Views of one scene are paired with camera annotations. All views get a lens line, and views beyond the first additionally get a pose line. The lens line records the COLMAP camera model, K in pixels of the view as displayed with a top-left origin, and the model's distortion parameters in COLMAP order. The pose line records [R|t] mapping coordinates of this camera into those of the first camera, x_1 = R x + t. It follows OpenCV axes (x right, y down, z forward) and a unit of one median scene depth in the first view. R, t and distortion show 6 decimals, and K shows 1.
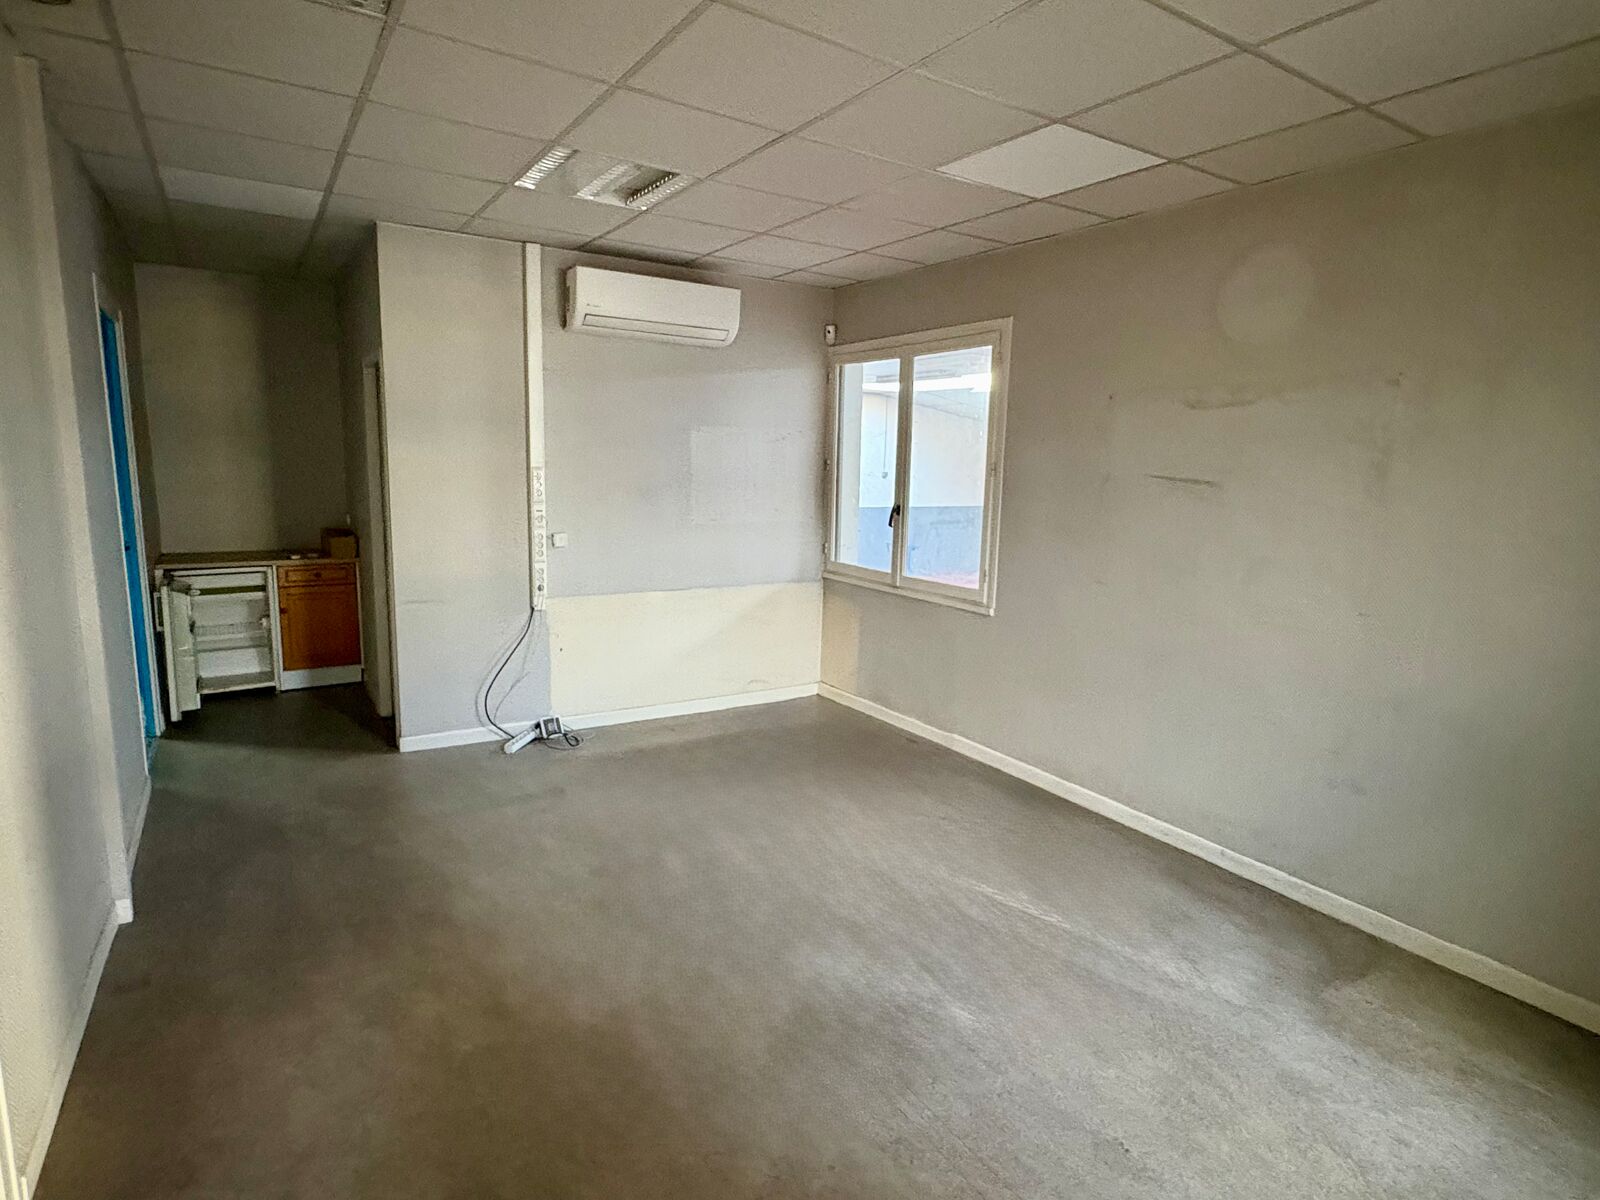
lens RADIAL K [[858.7, 0, 800.0], [0, 858.7, 600.0], [0, 0, 1]] dist [-0.002241, -0.000571]
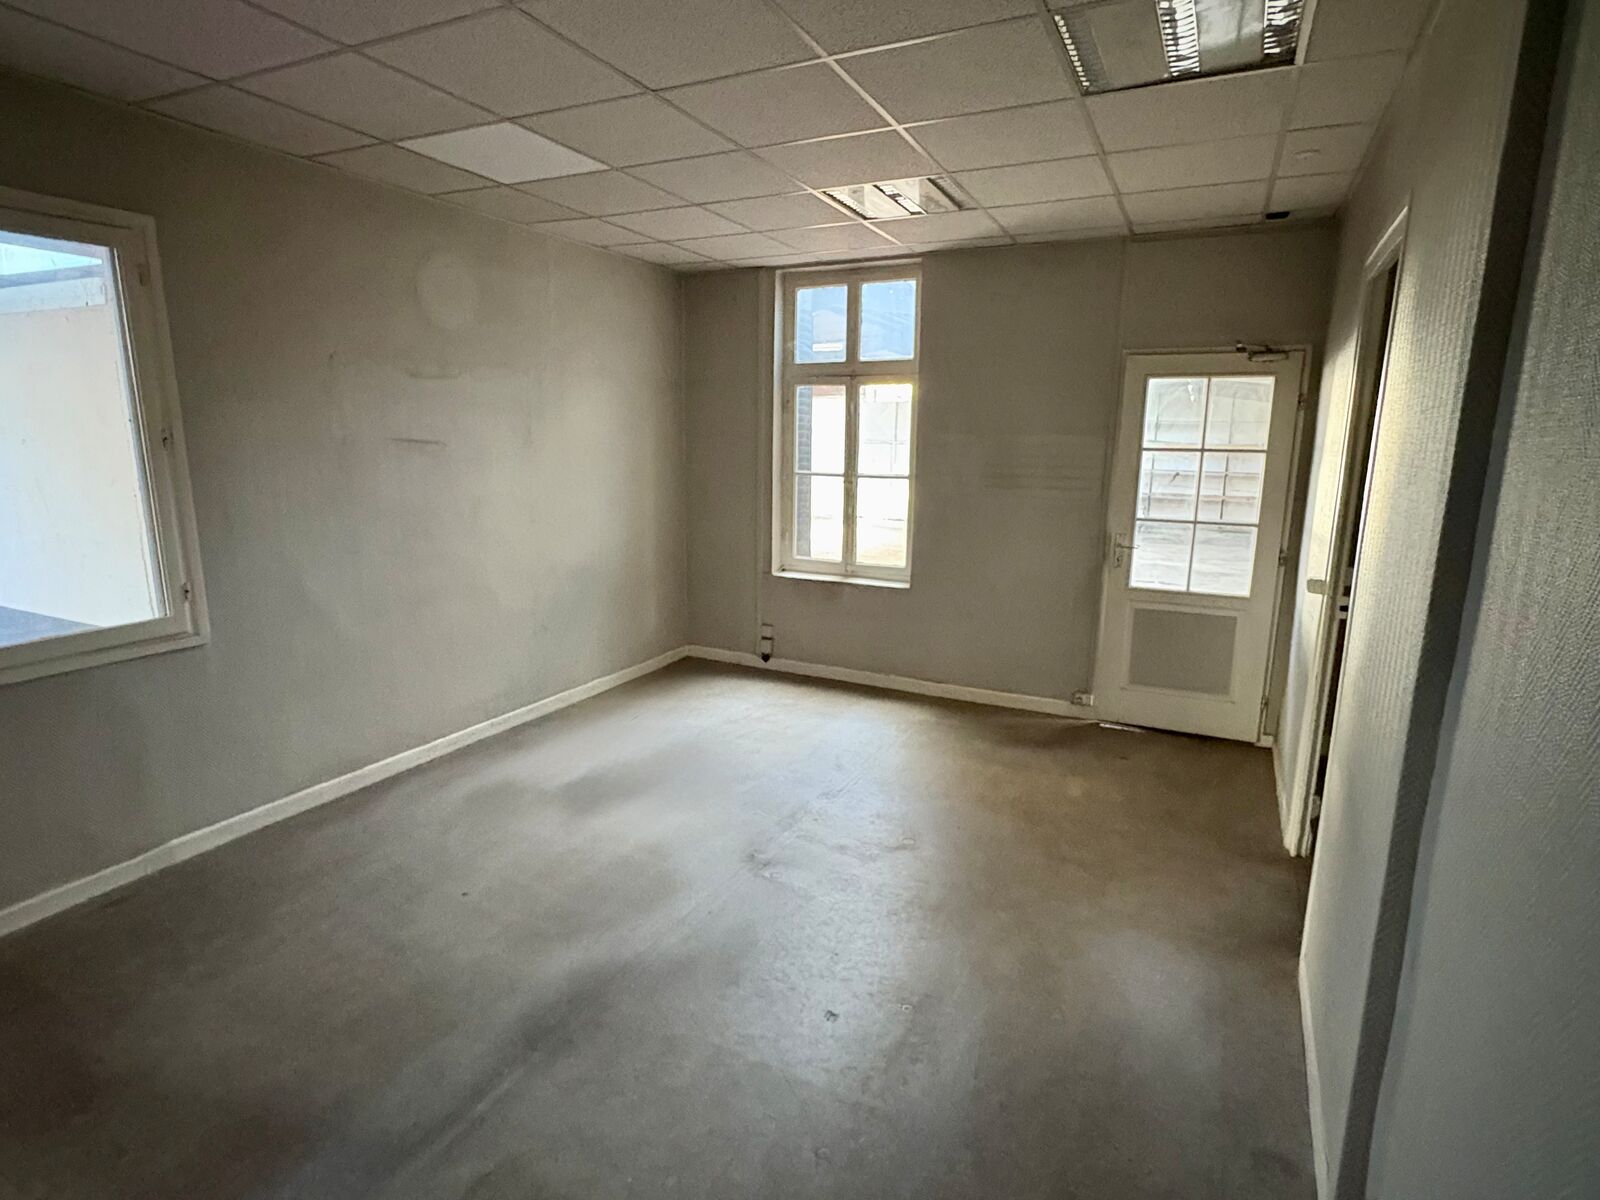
lens RADIAL K [[858.7, 0, 800.0], [0, 858.7, 600.0], [0, 0, 1]] dist [-0.002241, -0.000571]
pose [[-0.527326, -0.197117, 0.826482, -0.798862], [0.111207, 0.948338, 0.297134, -0.222038], [-0.842354, 0.248597, -0.478163, 1.173376]]
